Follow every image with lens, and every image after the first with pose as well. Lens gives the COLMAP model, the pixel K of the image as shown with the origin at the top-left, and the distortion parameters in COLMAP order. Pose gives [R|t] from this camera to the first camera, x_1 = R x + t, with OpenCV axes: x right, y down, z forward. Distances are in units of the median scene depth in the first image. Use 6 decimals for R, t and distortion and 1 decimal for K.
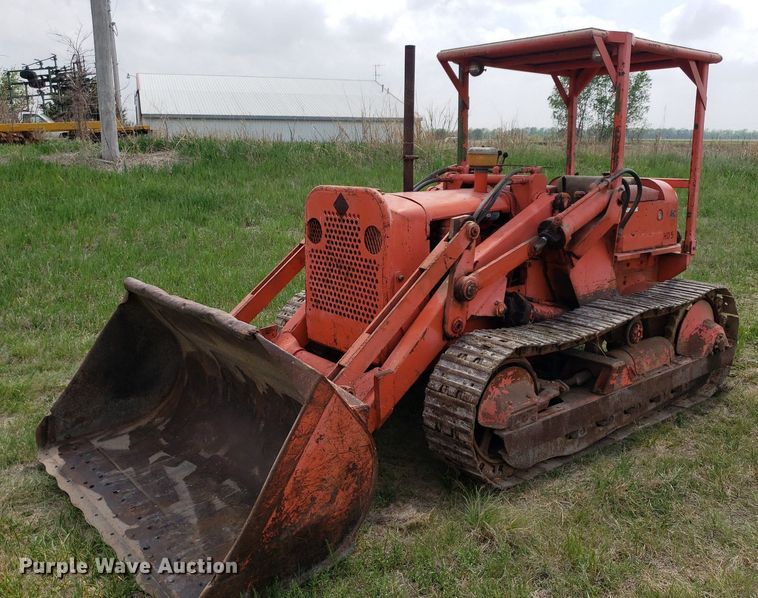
lens RADIAL K [[687.5, 0, 383.4], [0, 687.5, 268.9], [0, 0, 1]] dist [0.039895, -0.046828]
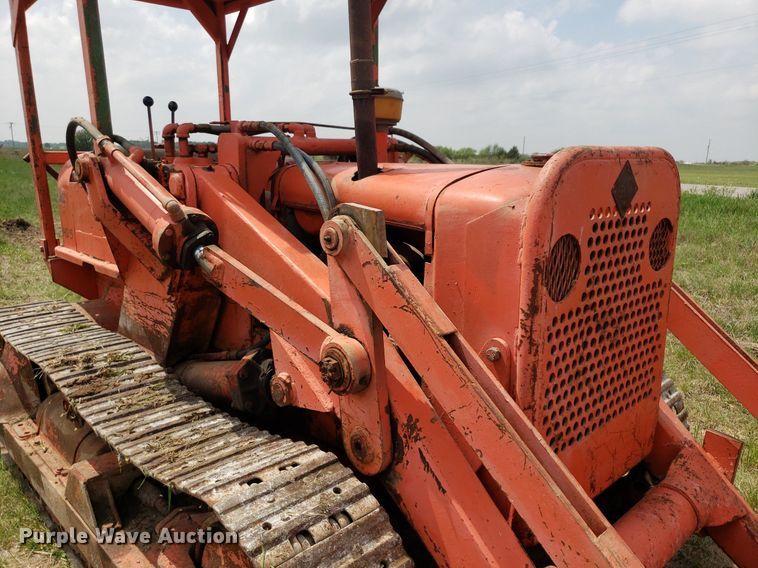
lens RADIAL K [[594.9, 0, 385.6], [0, 594.9, 281.6], [0, 0, 1]] dist [0.011246, 0.000463]
pose [[-0.067926, -0.212856, 0.974720, -0.429383], [0.166121, 0.960925, 0.221421, -0.141749], [-0.983763, 0.176962, -0.029911, 1.139857]]
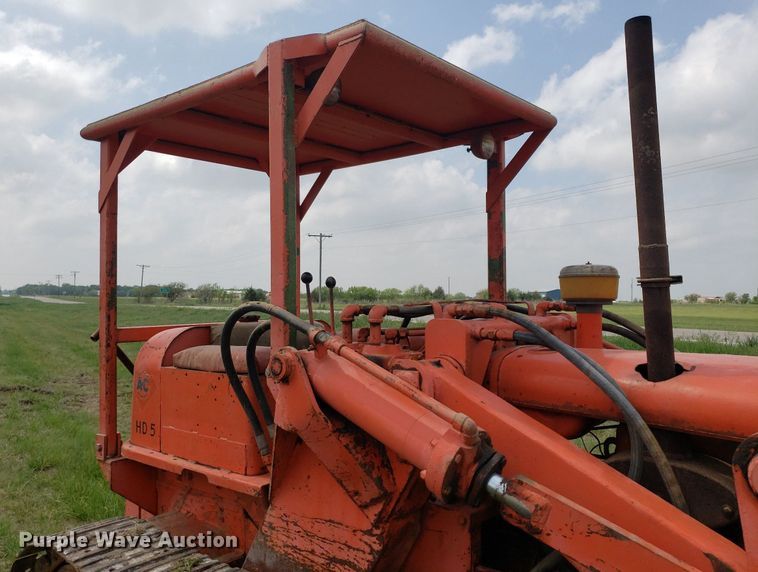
lens RADIAL K [[629.3, 0, 366.1], [0, 629.3, 260.5], [0, 0, 1]] dist [0.027533, -0.033442]
pose [[-0.165244, 0.050385, 0.984965, -0.334833], [0.172723, 0.984738, -0.021397, -0.218049], [-0.971010, 0.166590, -0.171424, 1.369585]]
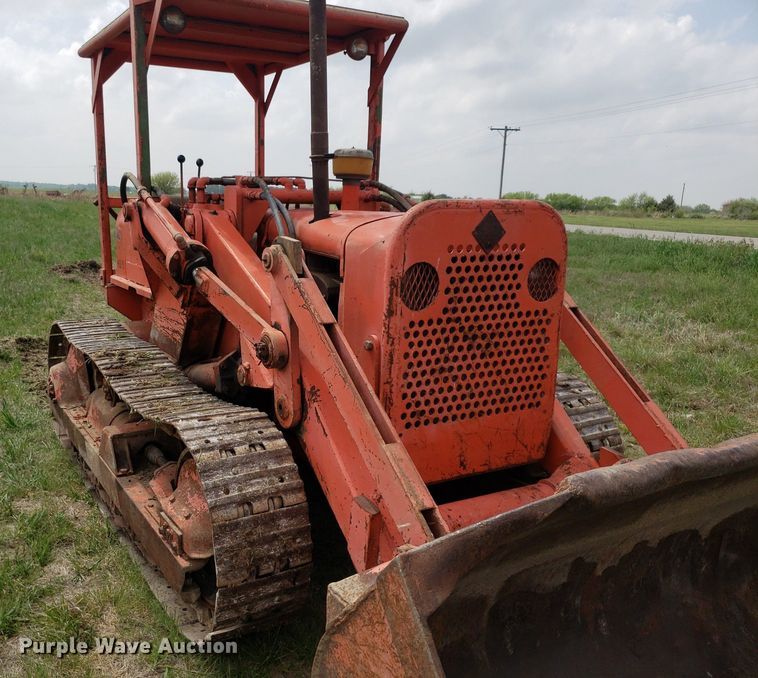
lens RADIAL K [[701.1, 0, 301.3], [0, 701.1, 347.5], [0, 0, 1]] dist [0.032582, 0.000000]
pose [[0.198144, -0.201171, 0.959306, -0.672178], [0.149612, 0.973451, 0.173235, -0.120980], [-0.968687, 0.109198, 0.222981, 1.000534]]
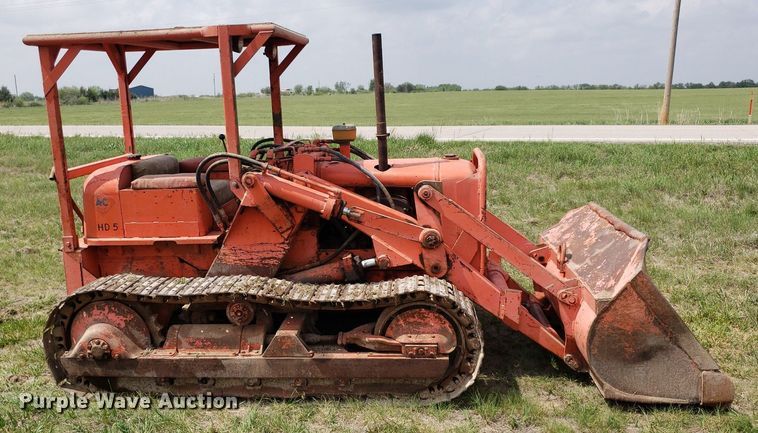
lens RADIAL K [[667.3, 0, 360.5], [0, 667.3, 210.2], [0, 0, 1]] dist [0.067488, -0.068638]
pose [[-0.697835, -0.115649, 0.706860, -0.794136], [0.150371, 0.941231, 0.302445, -0.422554], [-0.700296, 0.317348, -0.639433, 1.954270]]
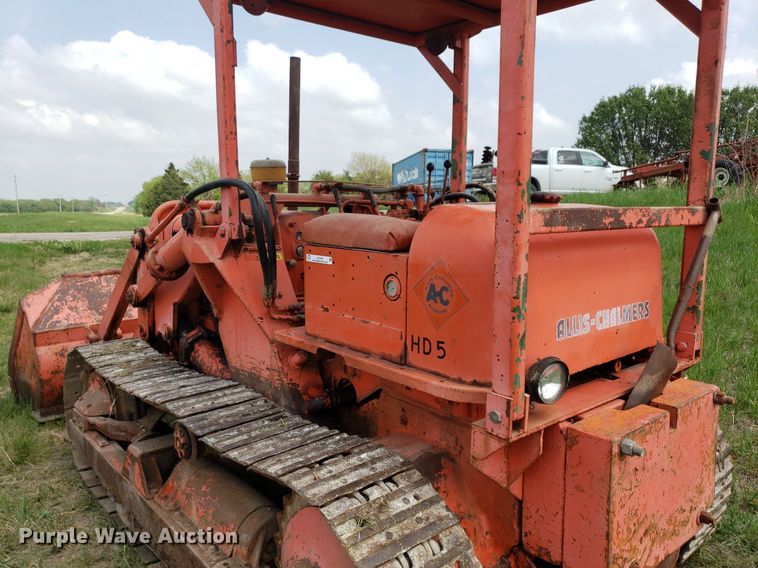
lens RADIAL K [[594.9, 0, 381.2], [0, 594.9, 283.3], [0, 0, 1]] dist [0.011246, 0.000463]
pose [[0.012612, 0.132724, -0.991073, 0.967906], [-0.166894, 0.977528, 0.128786, -0.159781], [0.985894, 0.163780, 0.034479, 1.247119]]
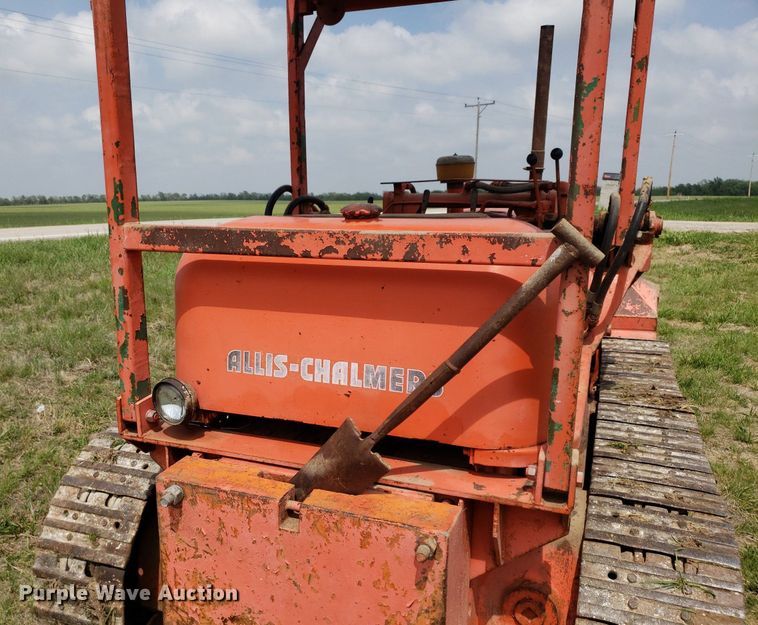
lens RADIAL K [[659.3, 0, 340.0], [0, 659.3, 315.0], [0, 0, 1]] dist [0.010812, -0.004139]
pose [[-0.886335, 0.090550, -0.454104, 0.675864], [-0.075416, 0.939369, 0.334512, -0.271159], [0.456861, 0.330737, -0.825767, 1.775362]]
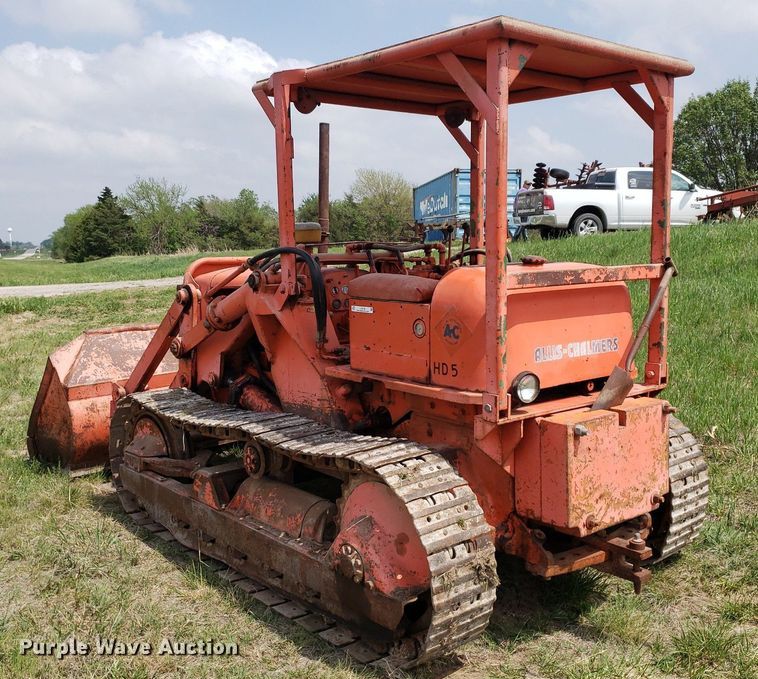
lens RADIAL K [[838.6, 0, 391.7], [0, 838.6, 325.7], [0, 0, 1]] dist [0.080672, 0.000000]
pose [[0.005333, 0.102368, -0.994732, 1.408819], [-0.151837, 0.983295, 0.100377, -0.187373], [0.988391, 0.150502, 0.020787, 1.223249]]
